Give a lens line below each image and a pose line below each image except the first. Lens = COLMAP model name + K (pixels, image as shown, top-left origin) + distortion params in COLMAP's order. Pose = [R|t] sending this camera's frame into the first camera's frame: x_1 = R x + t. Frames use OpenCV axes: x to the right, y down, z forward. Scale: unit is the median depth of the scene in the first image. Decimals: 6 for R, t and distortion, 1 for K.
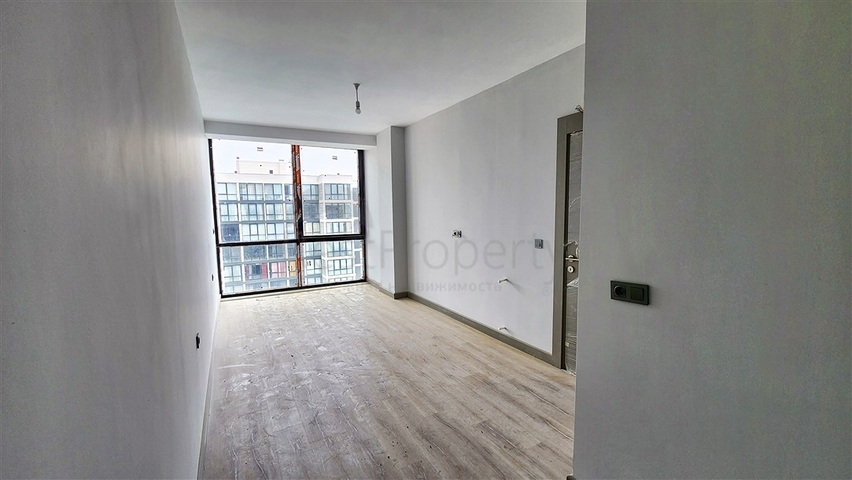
lens RADIAL K [[346.7, 0, 423.6], [0, 346.7, 242.7], [0, 0, 1]] dist [0.000897, -0.000590]
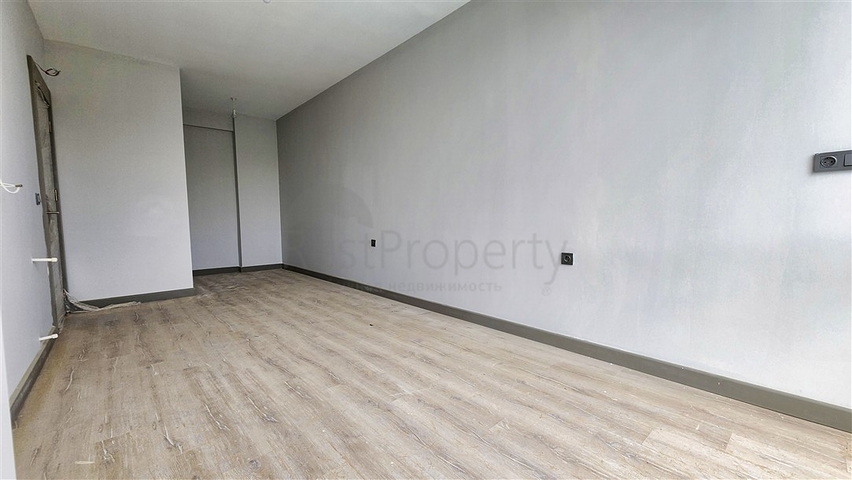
lens RADIAL K [[346.8, 0, 425.7], [0, 346.8, 237.2], [0, 0, 1]] dist [0.002567, -0.000045]
pose [[-0.977358, 0.037643, -0.208216, -0.211195], [0.003562, 0.986835, 0.161690, -0.022260], [0.211561, 0.157287, -0.964626, 1.139173]]
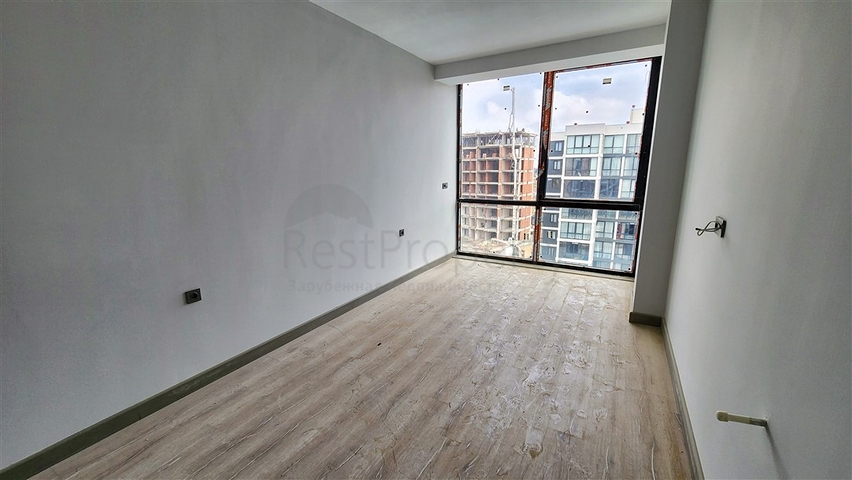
lens RADIAL K [[344.3, 0, 430.0], [0, 344.3, 244.3], [0, 0, 1]] dist [-0.000057, -0.000095]
pose [[0.510908, 0.194653, -0.837307, 0.196104], [-0.080735, 0.980586, 0.178699, -0.037482], [0.855836, -0.023698, 0.516705, 0.420674]]
